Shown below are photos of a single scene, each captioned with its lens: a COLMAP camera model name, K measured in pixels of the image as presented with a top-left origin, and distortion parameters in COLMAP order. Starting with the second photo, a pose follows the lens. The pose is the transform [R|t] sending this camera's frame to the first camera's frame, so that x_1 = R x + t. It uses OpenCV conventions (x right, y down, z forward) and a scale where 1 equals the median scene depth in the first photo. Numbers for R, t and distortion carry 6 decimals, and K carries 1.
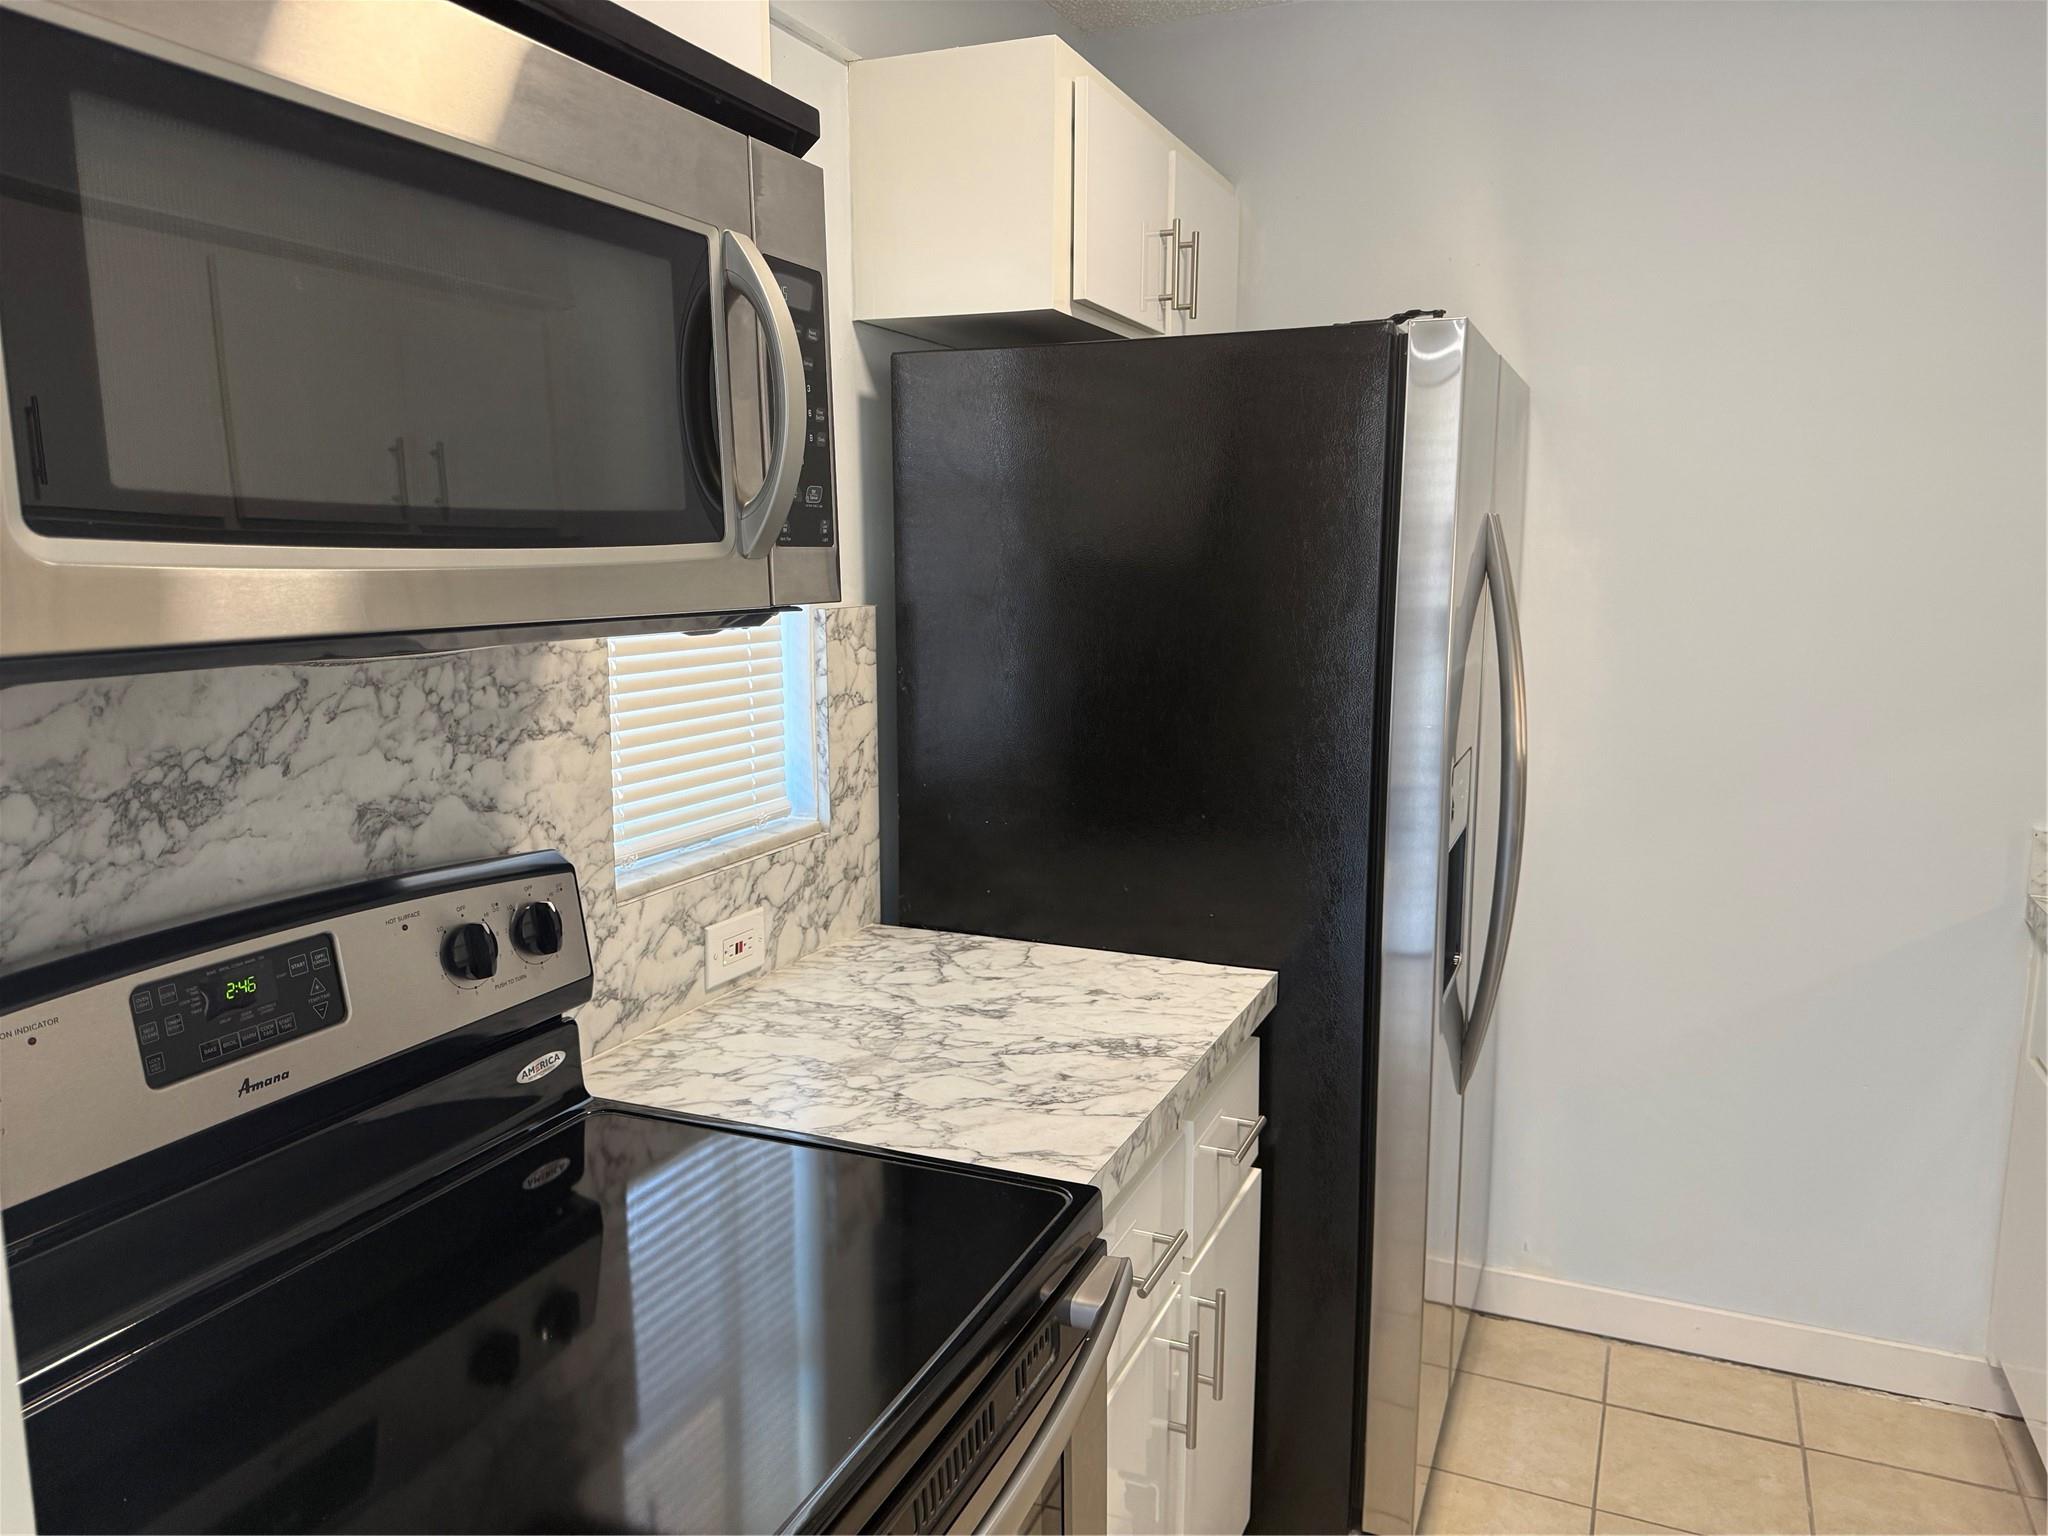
lens RADIAL K [[1447.0, 0, 1024.0], [0, 1447.0, 768.0], [0, 0, 1]] dist [0.194535, -0.414578]
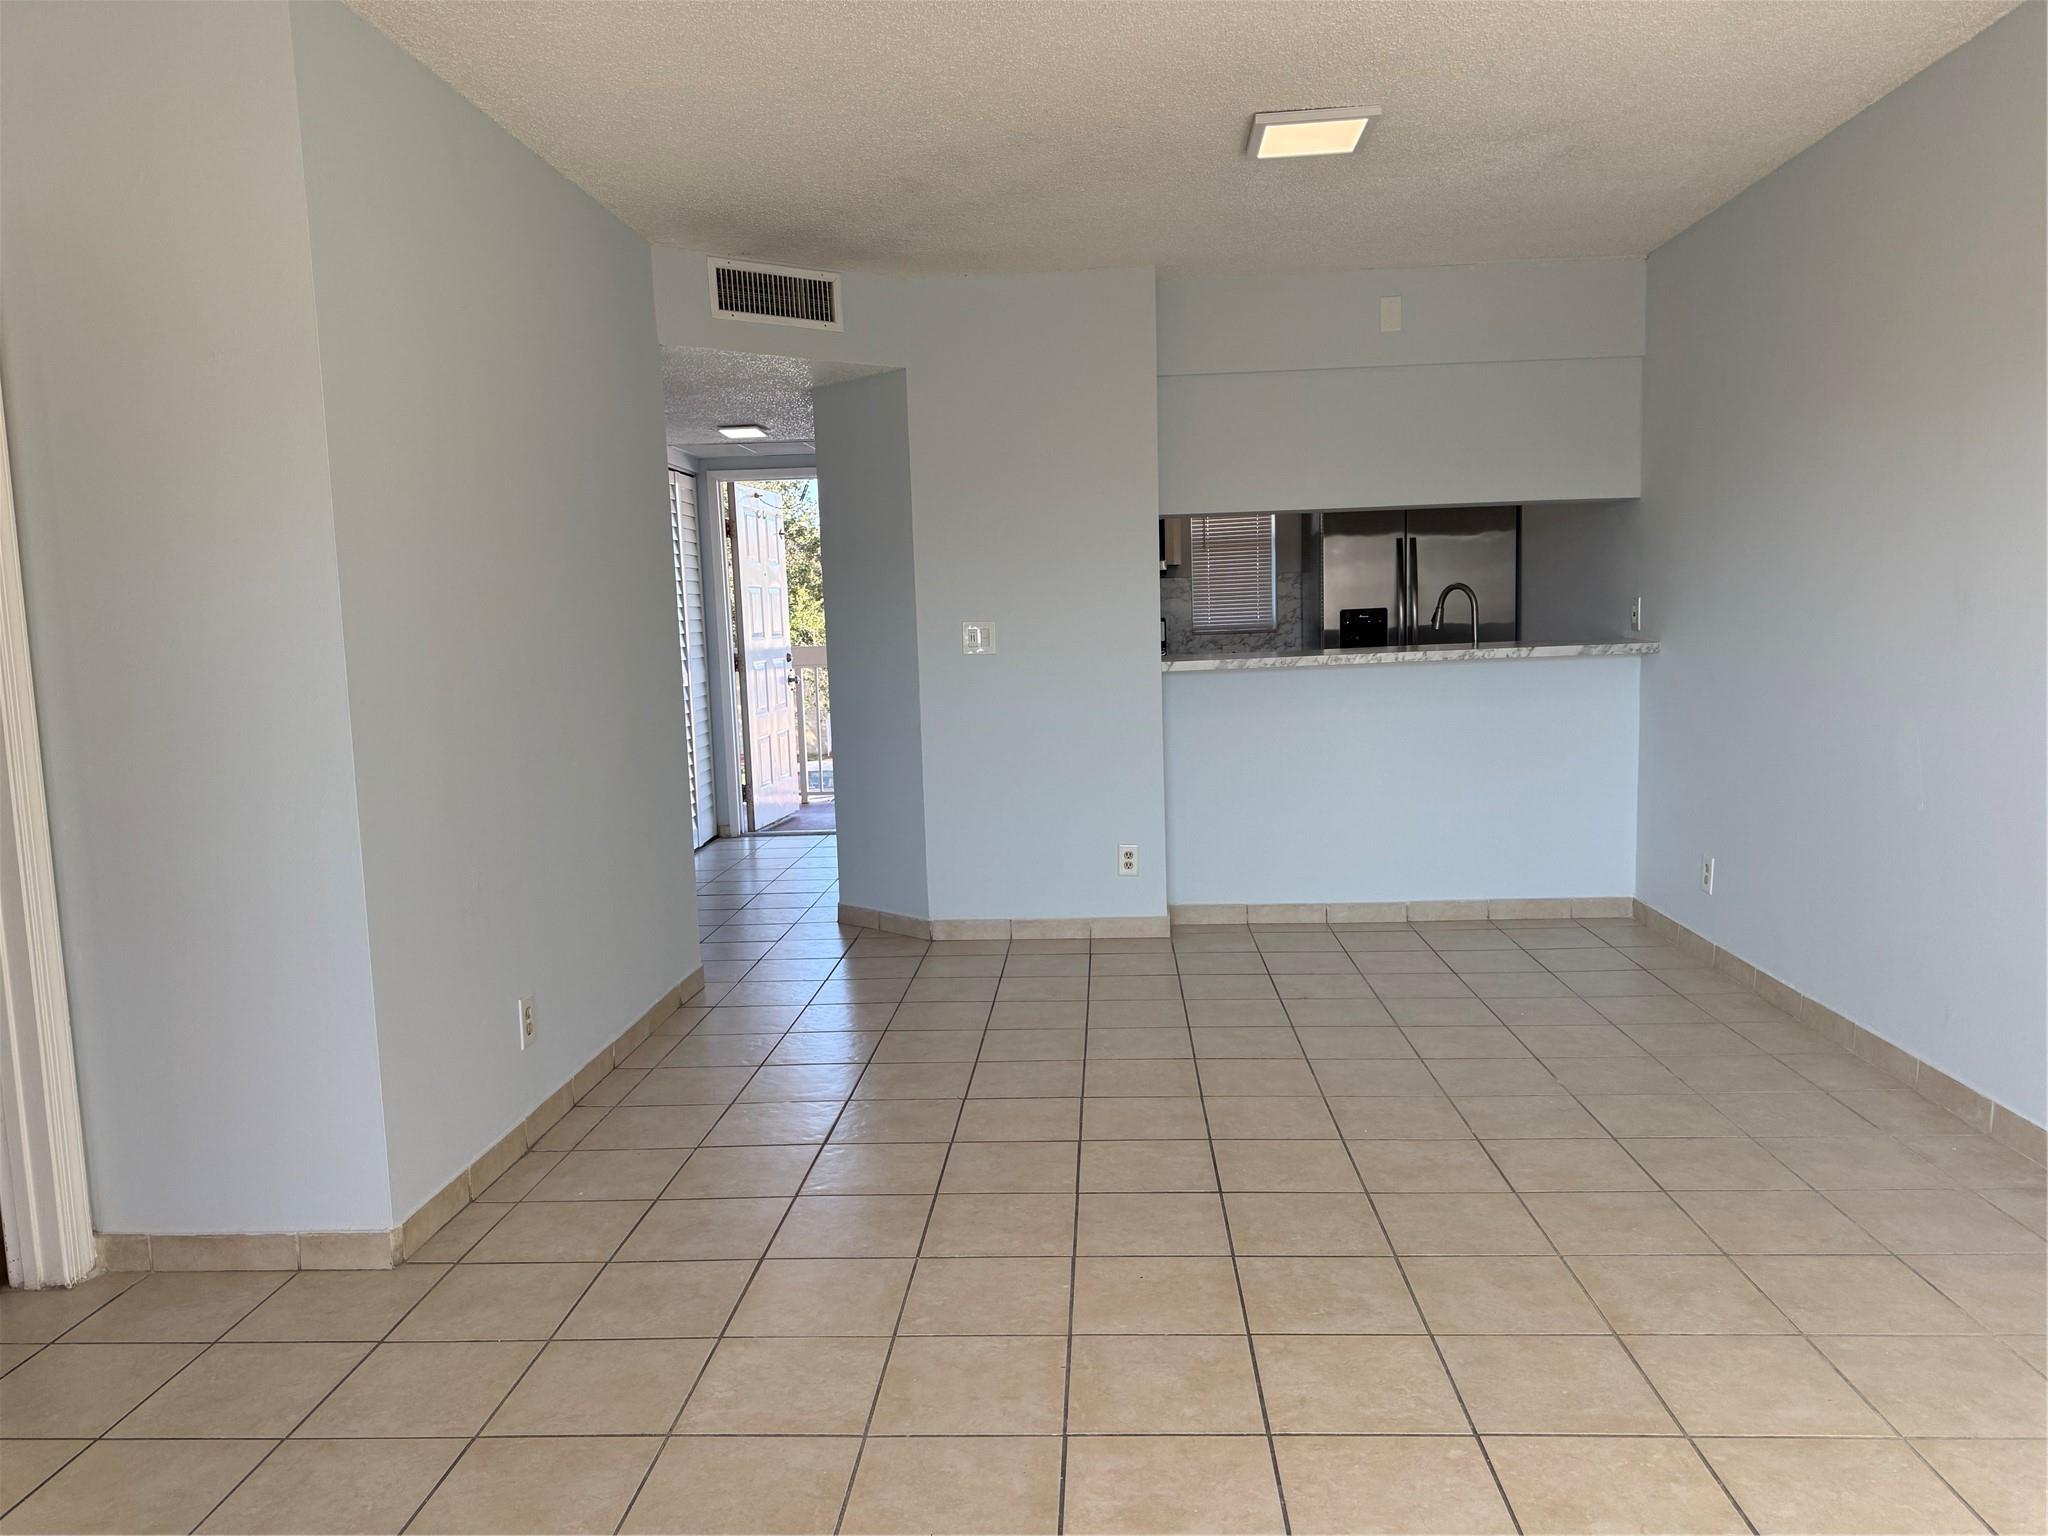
lens RADIAL K [[1438.4, 0, 1024.0], [0, 1438.4, 768.0], [0, 0, 1]] dist [0.069041, -0.090012]
pose [[0.344716, 0.091451, -0.934242, 4.059449], [-0.104461, 0.992799, 0.058639, 0.311402], [0.932876, 0.077378, 0.351787, -1.189283]]
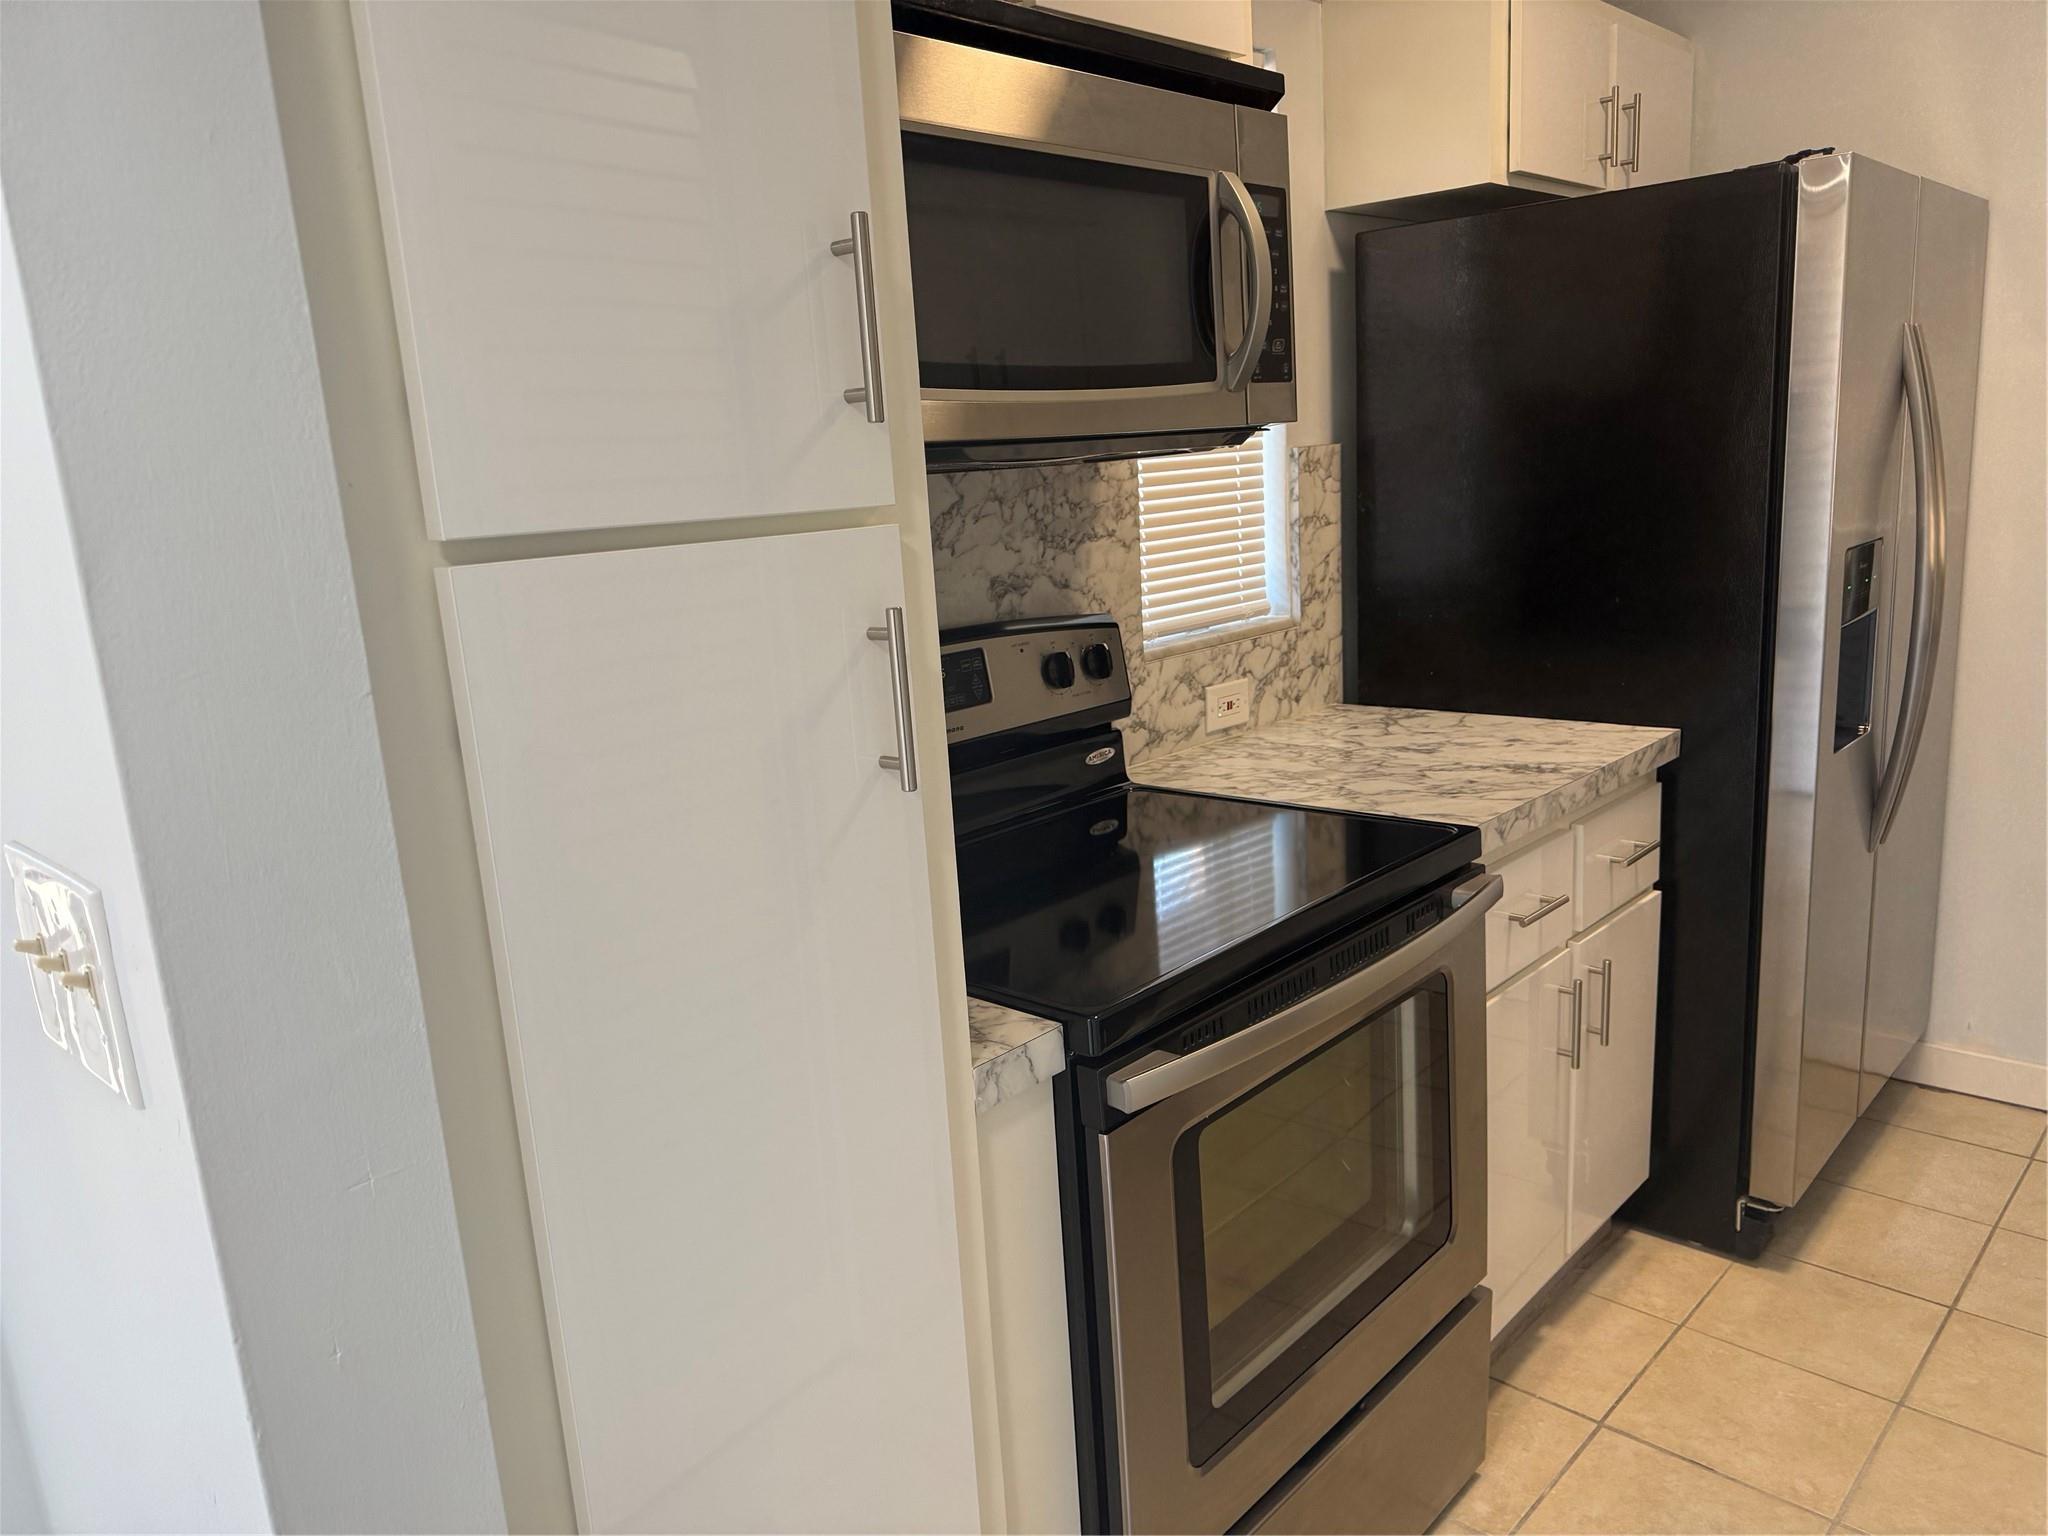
lens RADIAL K [[1444.6, 0, 1023.9], [0, 1444.6, 781.3], [0, 0, 1]] dist [0.149382, -0.238267]
pose [[0.941893, 0.014150, -0.335615, 0.085673], [0.012416, 0.996963, 0.076879, 0.098256], [0.335684, -0.076579, 0.938857, -0.368816]]
